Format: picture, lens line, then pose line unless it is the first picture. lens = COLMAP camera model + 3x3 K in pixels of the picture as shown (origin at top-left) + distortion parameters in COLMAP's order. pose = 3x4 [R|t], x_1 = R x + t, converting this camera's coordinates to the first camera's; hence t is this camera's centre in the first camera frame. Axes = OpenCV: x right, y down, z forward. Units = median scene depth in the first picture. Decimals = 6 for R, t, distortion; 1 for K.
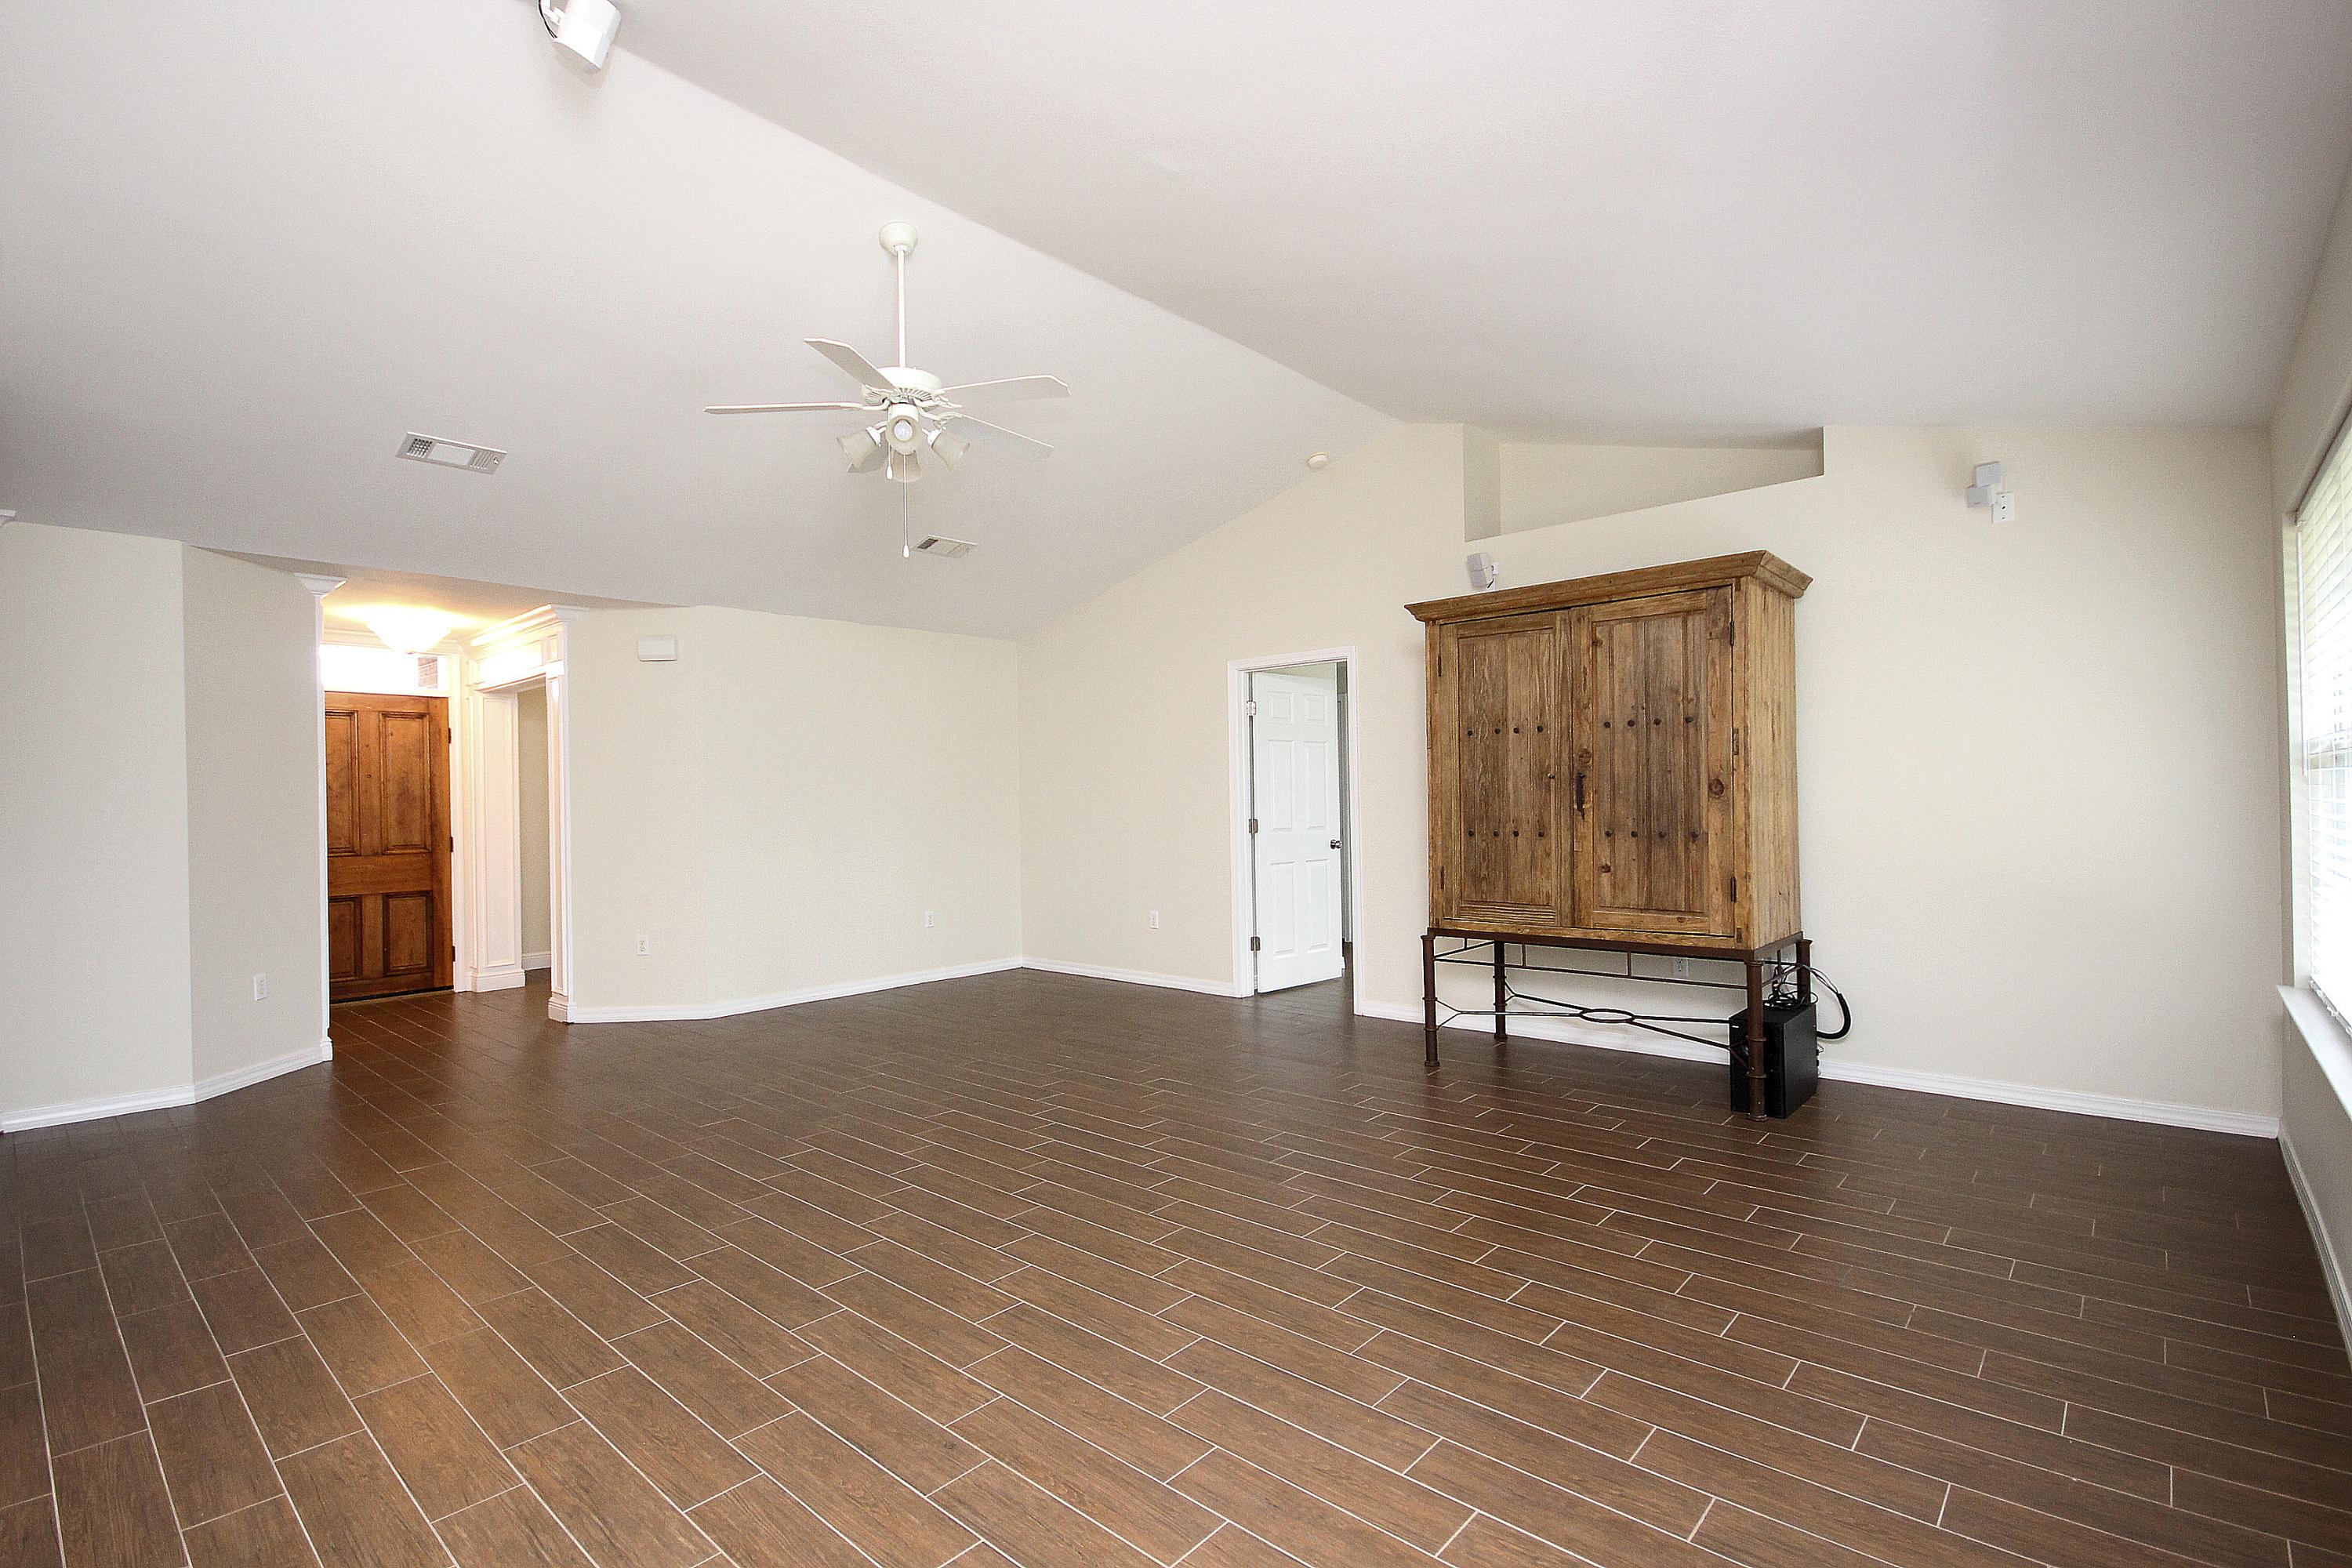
lens RADIAL K [[1081.1, 0, 1182.7], [0, 1081.1, 795.0], [0, 0, 1]] dist [-0.003901, -0.005705]
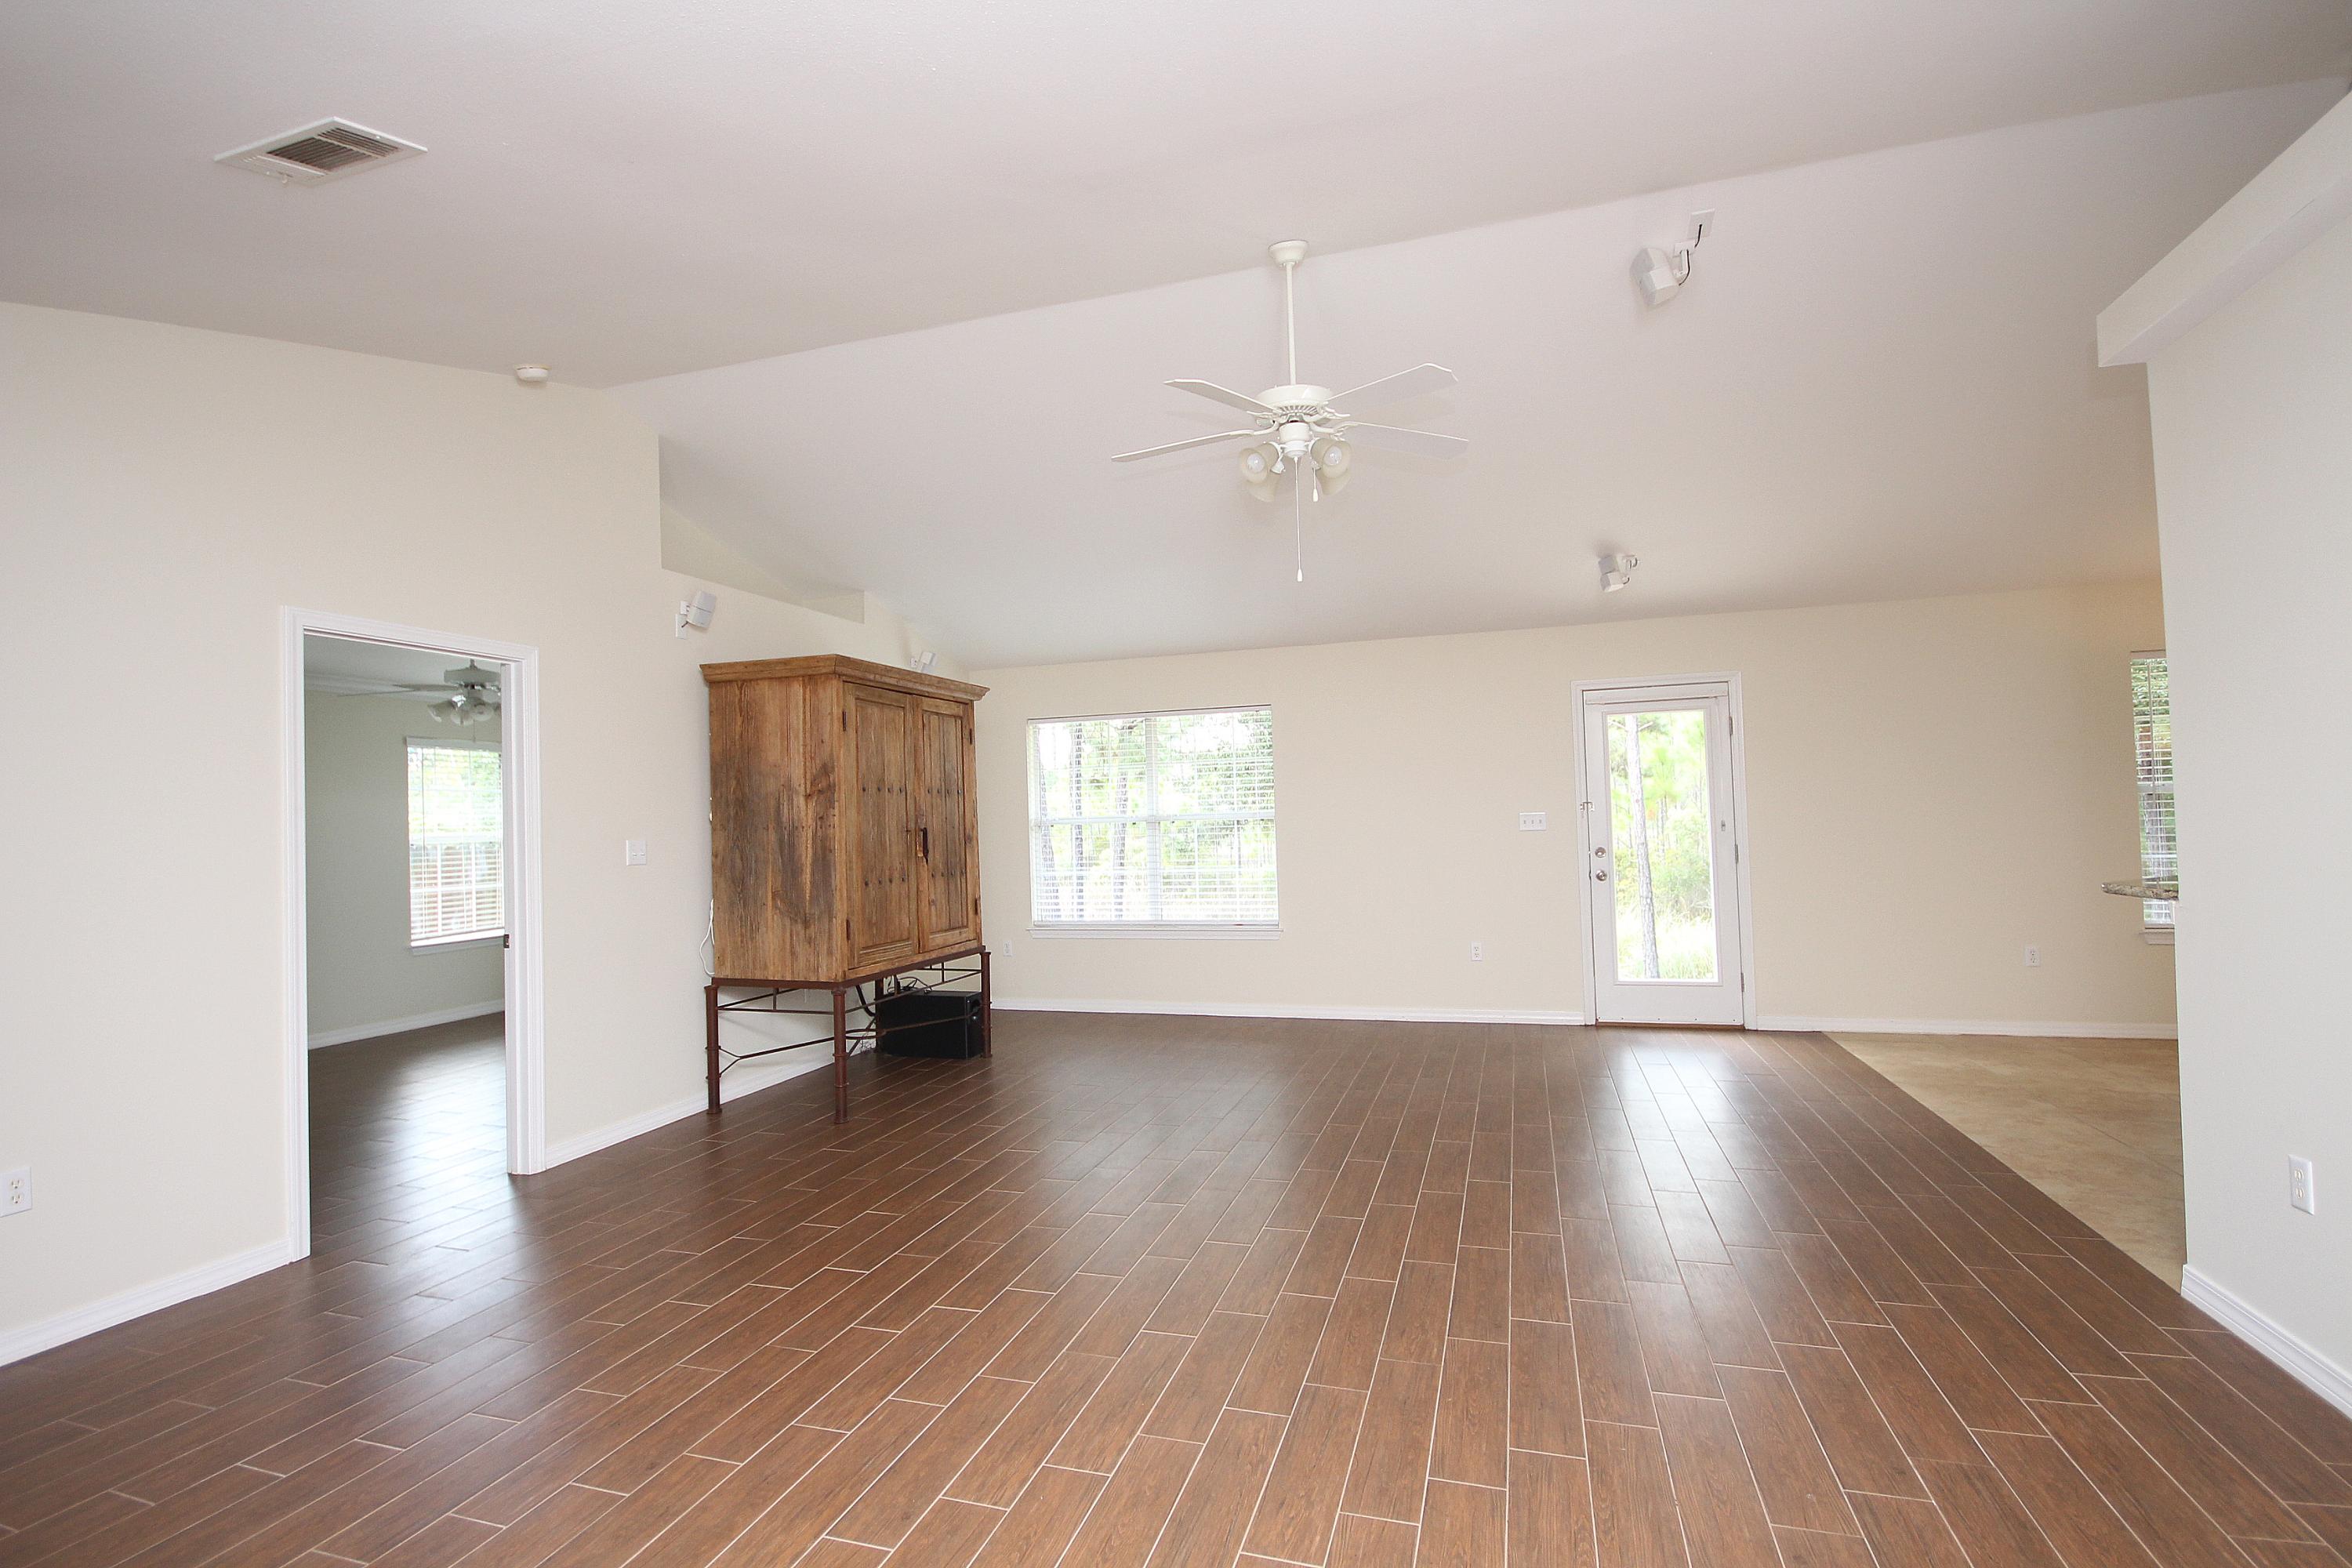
lens RADIAL K [[1081.1, 0, 1170.9], [0, 1081.1, 788.2], [0, 0, 1]] dist [-0.003901, -0.005705]
pose [[-0.397924, 0.060093, 0.915448, -0.908459], [0.036328, 0.998102, -0.049728, 0.006472], [-0.916699, 0.013469, -0.399351, 1.254096]]
